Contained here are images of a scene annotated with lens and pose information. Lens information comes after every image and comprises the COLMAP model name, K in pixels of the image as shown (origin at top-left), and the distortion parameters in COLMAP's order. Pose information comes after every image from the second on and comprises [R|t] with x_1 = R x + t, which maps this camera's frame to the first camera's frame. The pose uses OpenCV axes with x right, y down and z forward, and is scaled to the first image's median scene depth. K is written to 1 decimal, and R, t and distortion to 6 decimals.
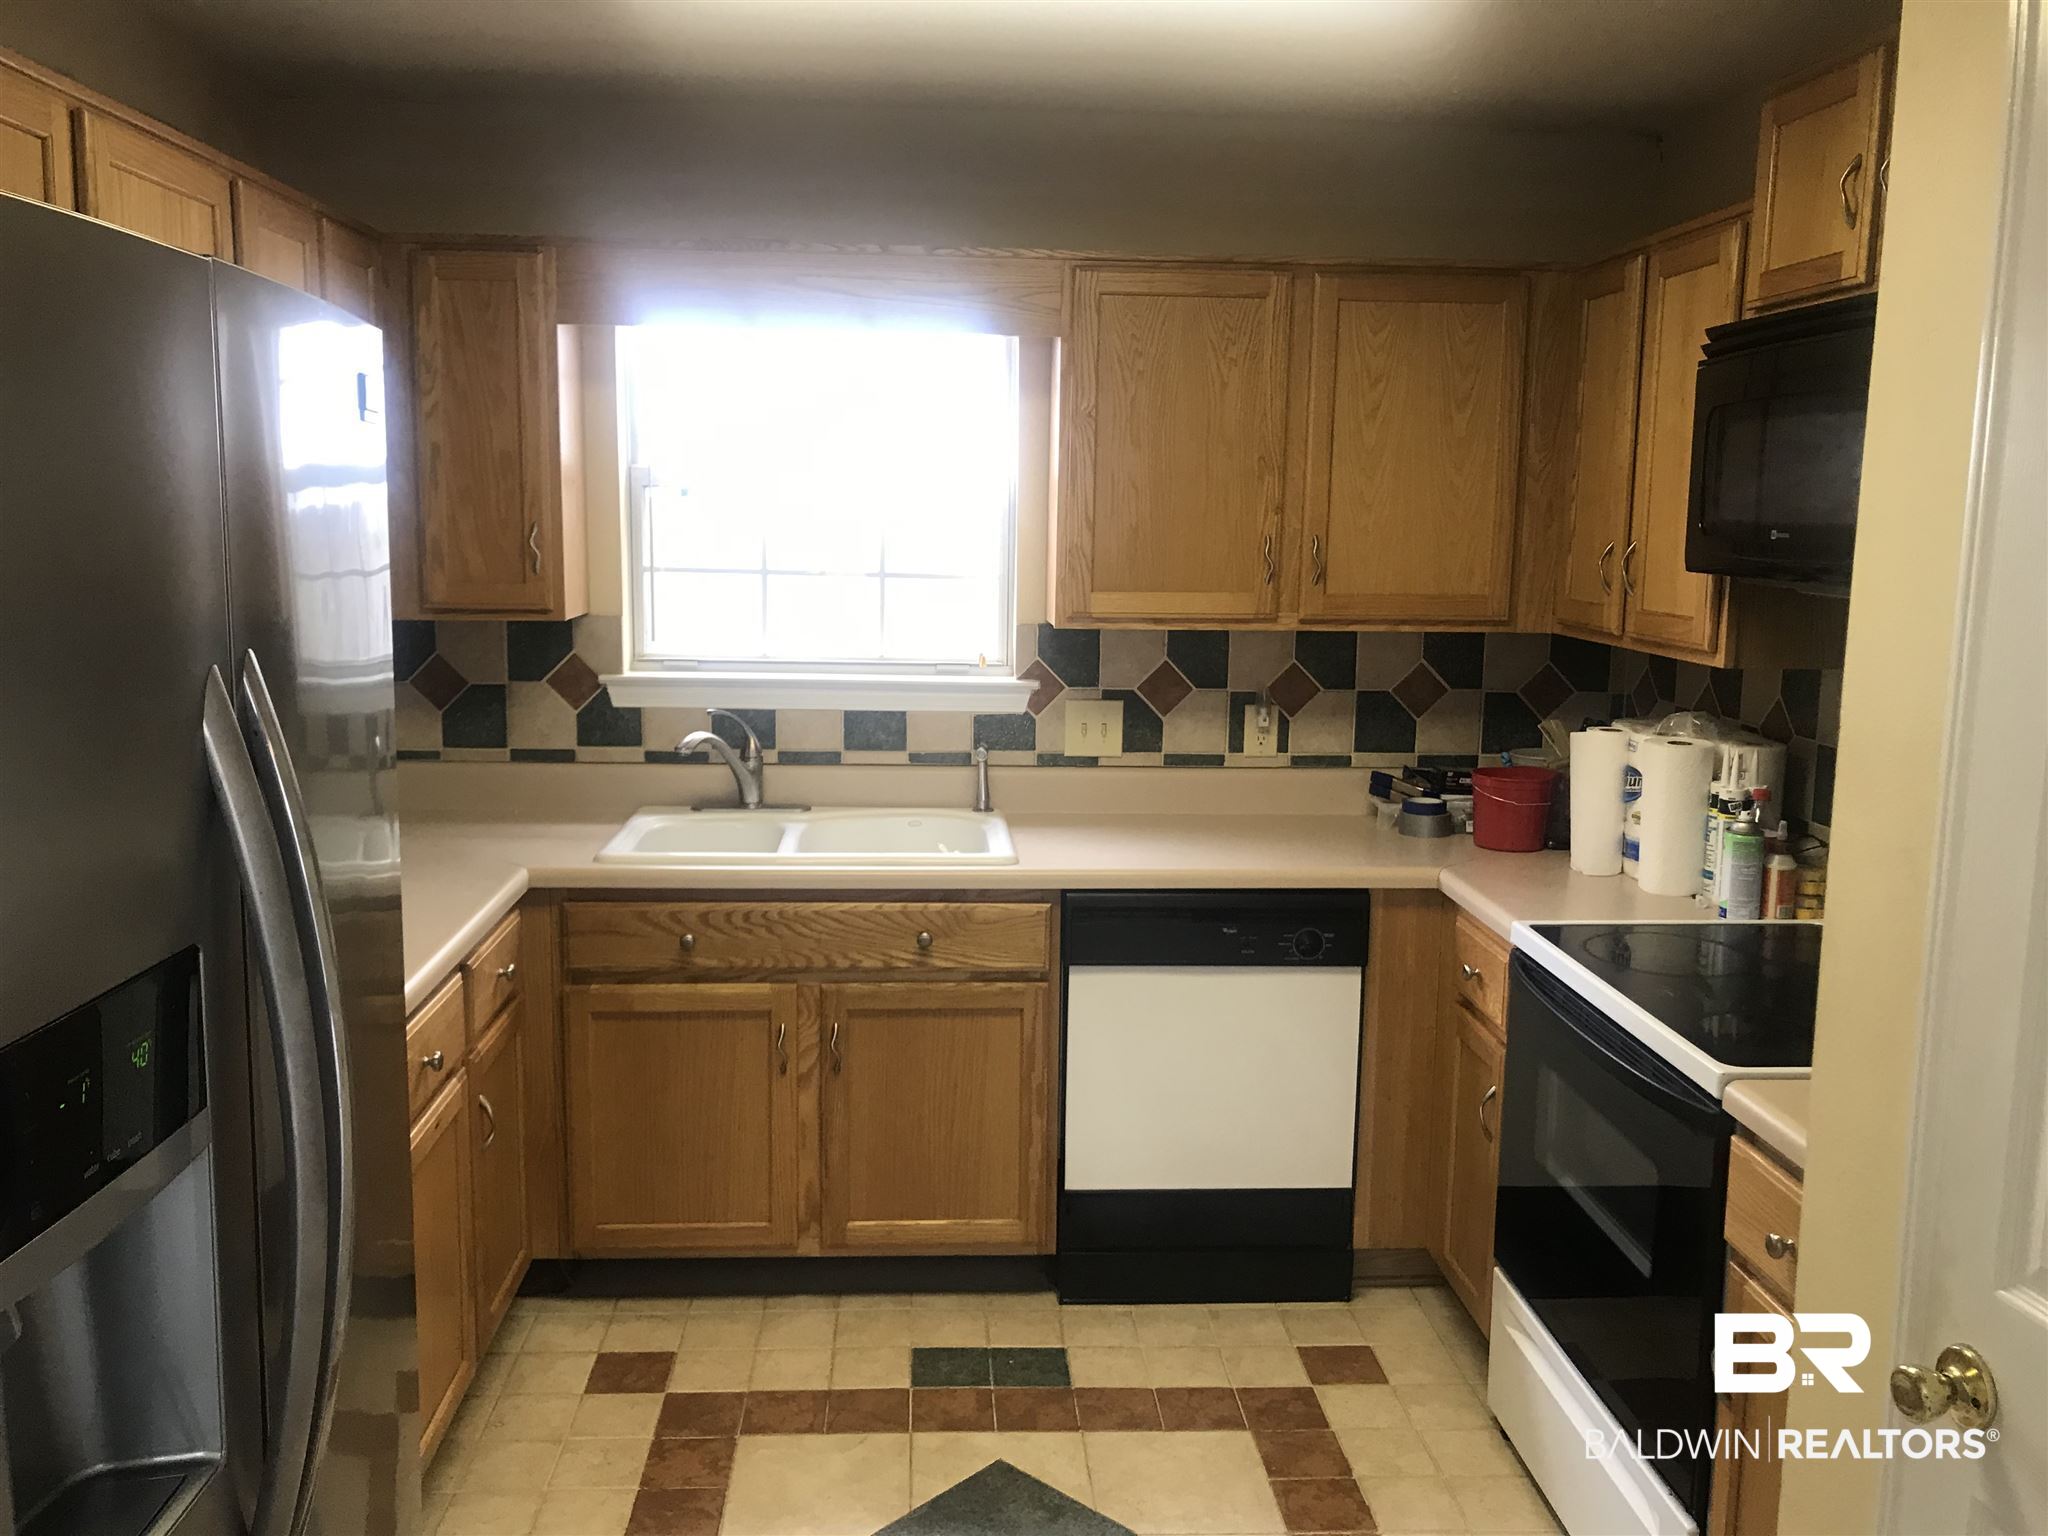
lens RADIAL K [[1703.0, 0, 1014.5], [0, 1703.0, 764.6], [0, 0, 1]] dist [0.033384, -0.029378]
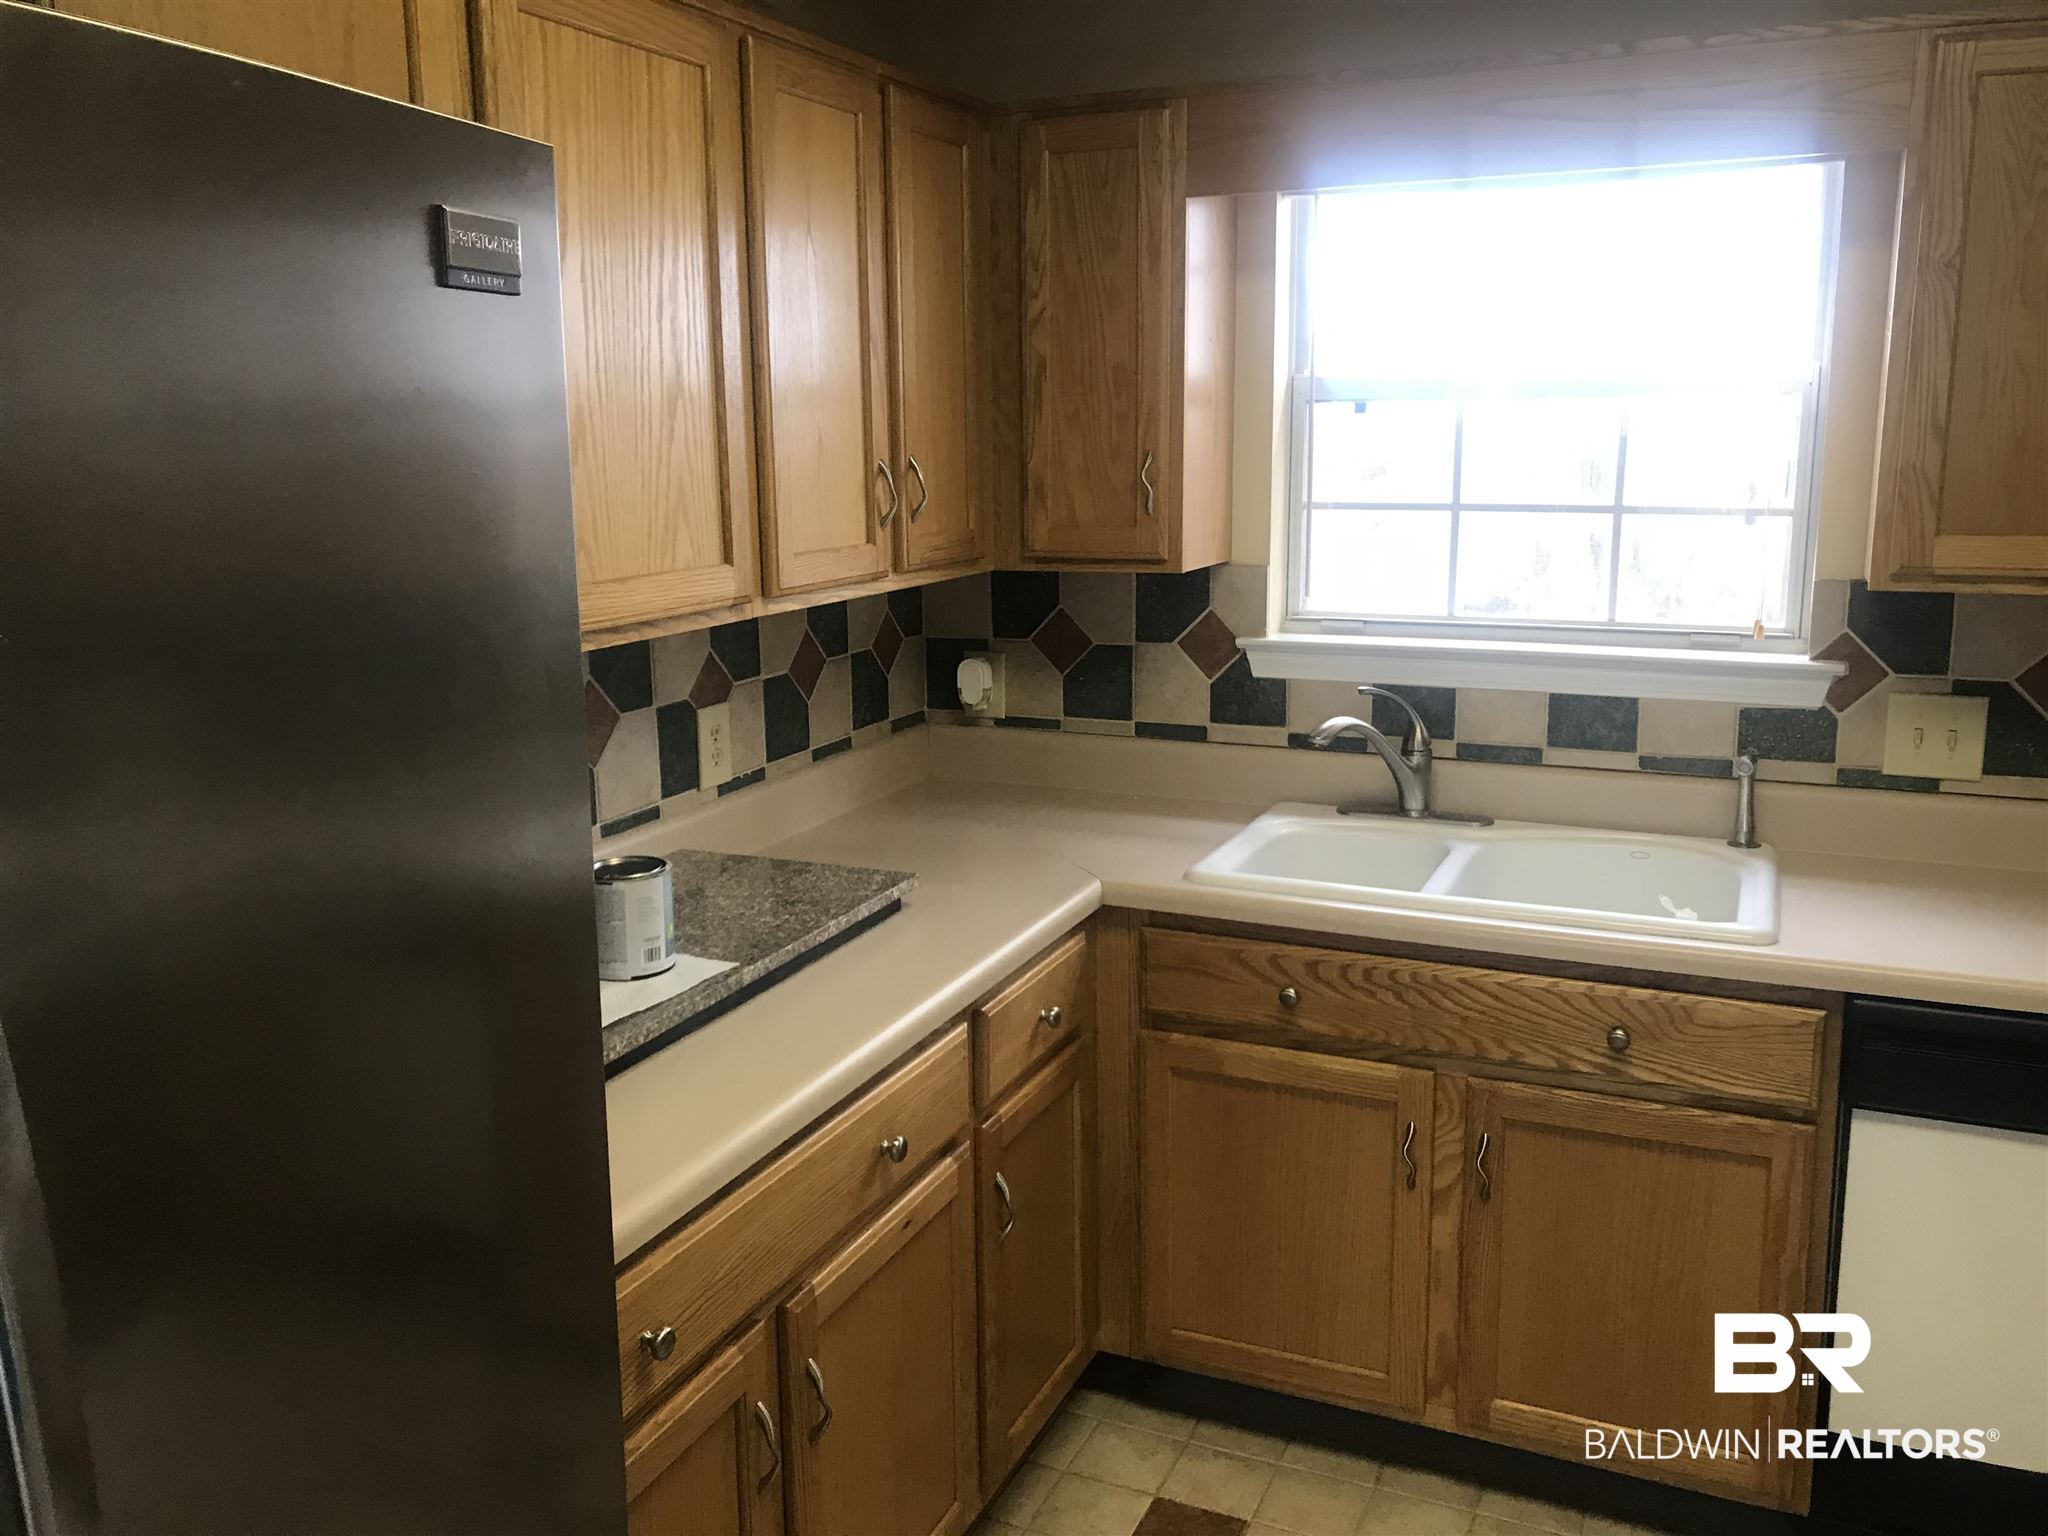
lens RADIAL K [[1703.0, 0, 998.5], [0, 1703.0, 740.5], [0, 0, 1]] dist [0.033384, -0.029378]
pose [[0.884740, 0.059515, -0.462269, 0.037564], [-0.046134, 0.998126, 0.040208, -0.034147], [0.463795, -0.014247, 0.885828, 0.254255]]
